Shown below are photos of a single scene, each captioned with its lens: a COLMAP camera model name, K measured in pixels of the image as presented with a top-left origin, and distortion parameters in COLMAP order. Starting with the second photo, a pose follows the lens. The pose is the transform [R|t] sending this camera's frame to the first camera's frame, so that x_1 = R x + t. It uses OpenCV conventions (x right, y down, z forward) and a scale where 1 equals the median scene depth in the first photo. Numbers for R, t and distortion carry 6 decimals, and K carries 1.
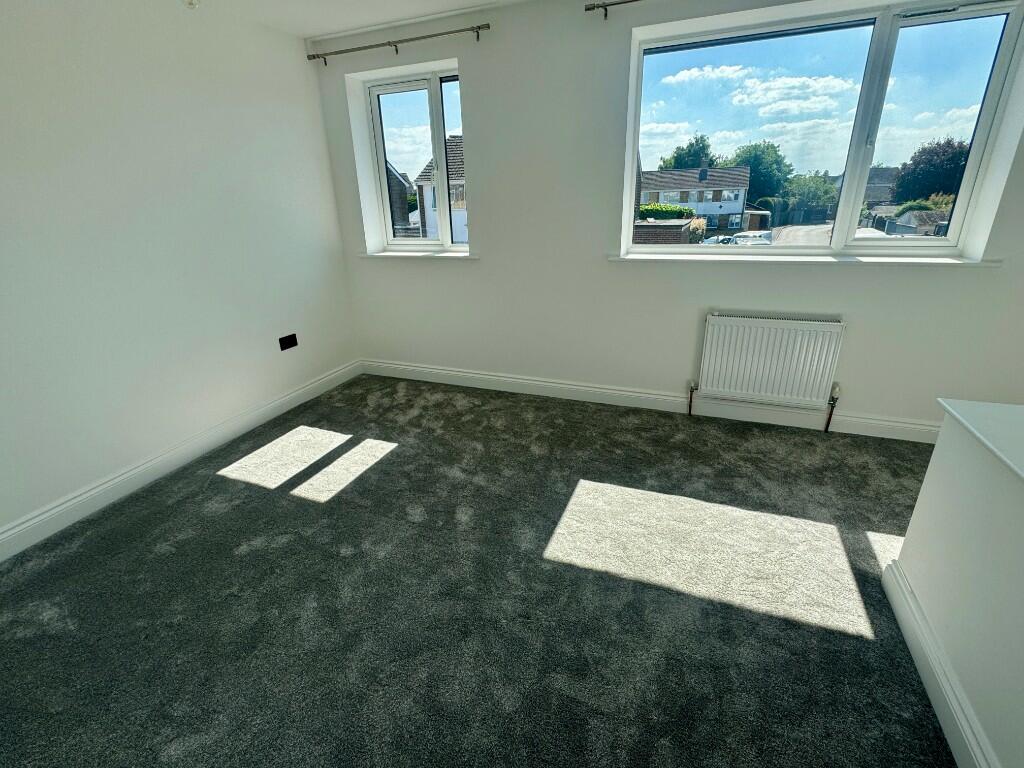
lens RADIAL K [[478.4, 0, 508.8], [0, 478.4, 383.5], [0, 0, 1]] dist [-0.011831, 0.000716]
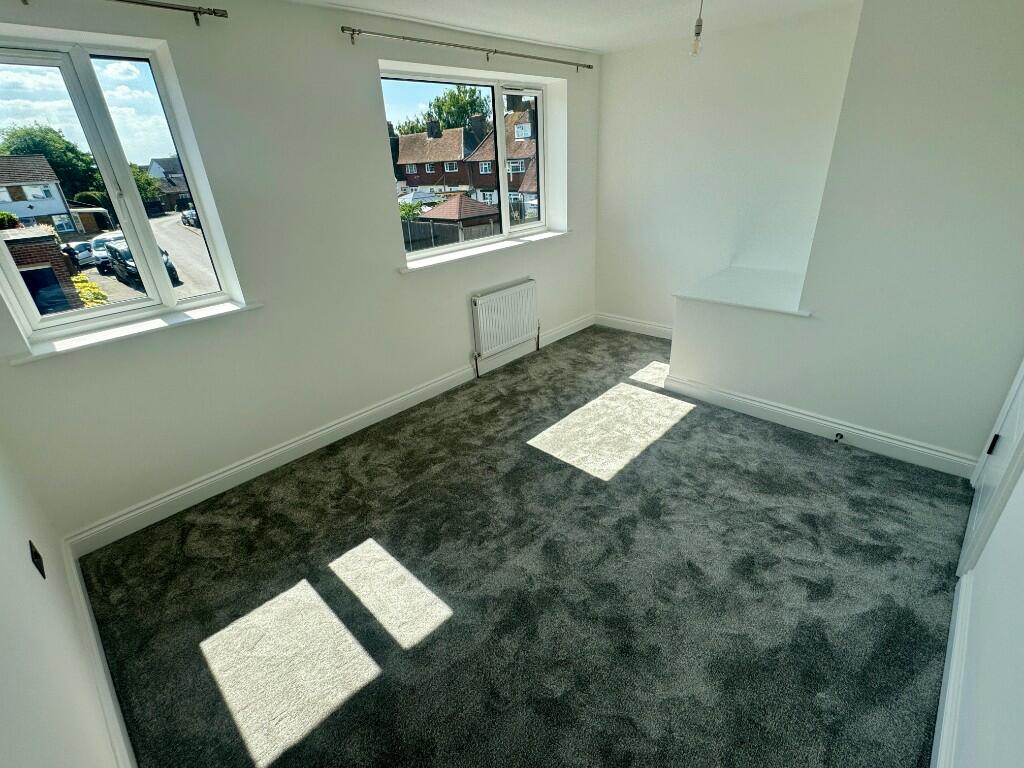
lens RADIAL K [[478.4, 0, 511.6], [0, 478.4, 383.3], [0, 0, 1]] dist [-0.011831, 0.000716]
pose [[0.362766, -0.386562, 0.847922, -0.709014], [0.368772, 0.895176, 0.250334, -0.216206], [-0.855809, 0.221877, 0.467292, 0.346432]]
